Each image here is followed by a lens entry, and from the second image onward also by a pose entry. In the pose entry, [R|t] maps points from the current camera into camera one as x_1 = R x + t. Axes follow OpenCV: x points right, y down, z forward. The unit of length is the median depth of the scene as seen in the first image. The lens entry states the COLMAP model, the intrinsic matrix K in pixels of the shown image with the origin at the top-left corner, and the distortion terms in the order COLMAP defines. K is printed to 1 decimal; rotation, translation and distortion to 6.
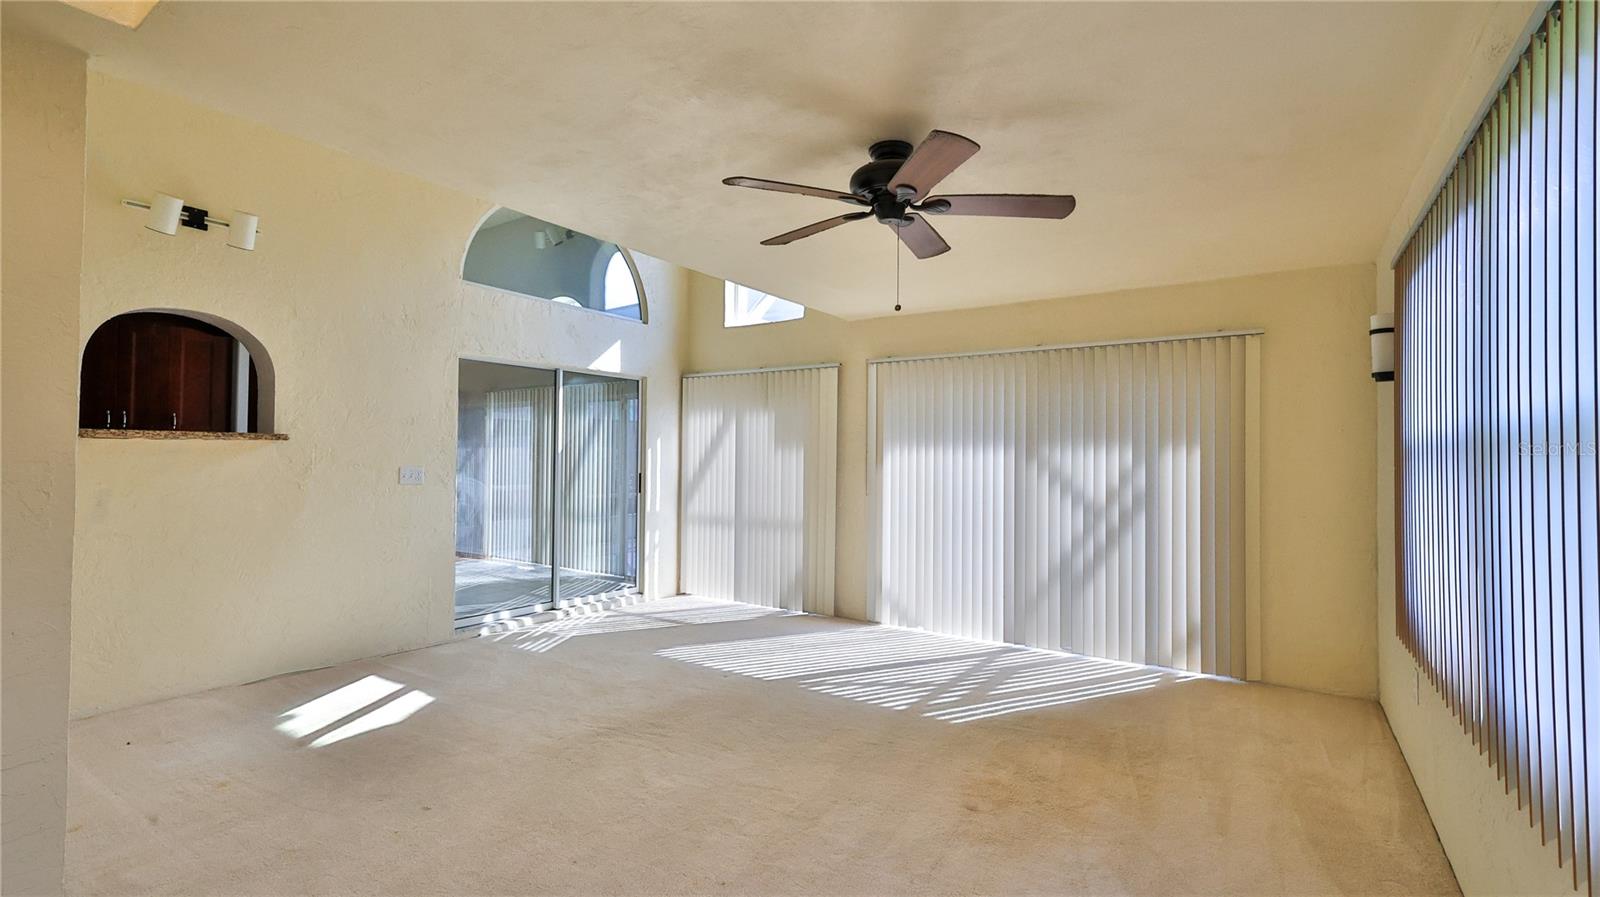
lens RADIAL K [[711.1, 0, 796.2], [0, 711.1, 449.2], [0, 0, 1]] dist [0.002220, -0.000262]
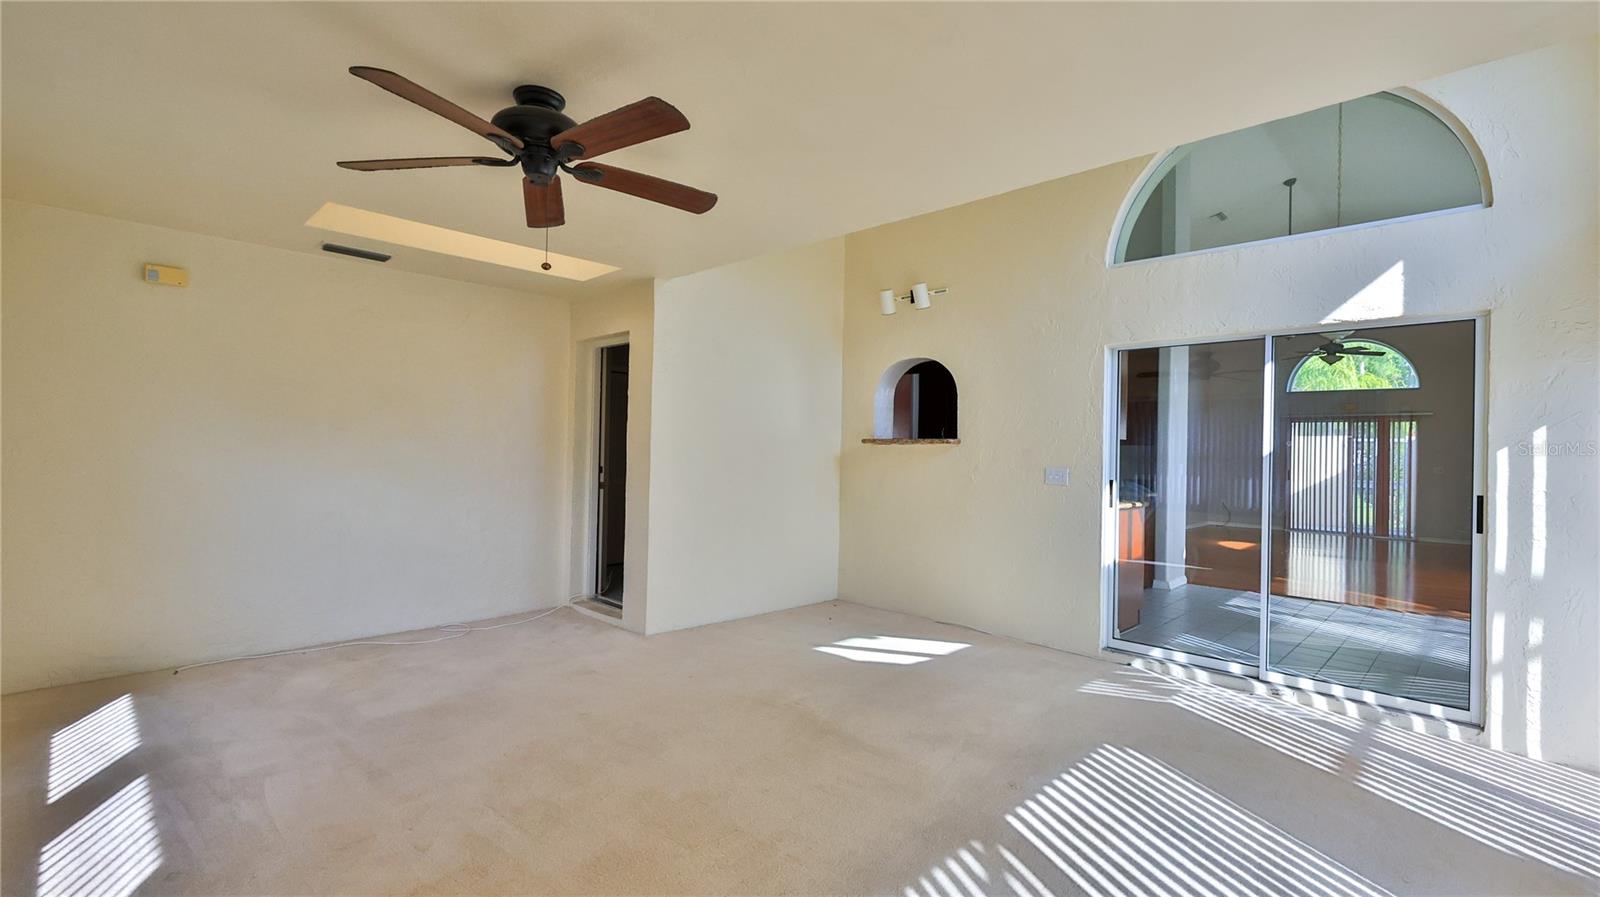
lens RADIAL K [[711.1, 0, 796.1], [0, 711.1, 445.3], [0, 0, 1]] dist [0.002220, -0.000262]
pose [[-0.189849, -0.018710, -0.981635, 0.438627], [-0.010687, 0.999799, -0.016990, 0.011389], [0.981755, 0.007266, -0.190011, 0.683688]]
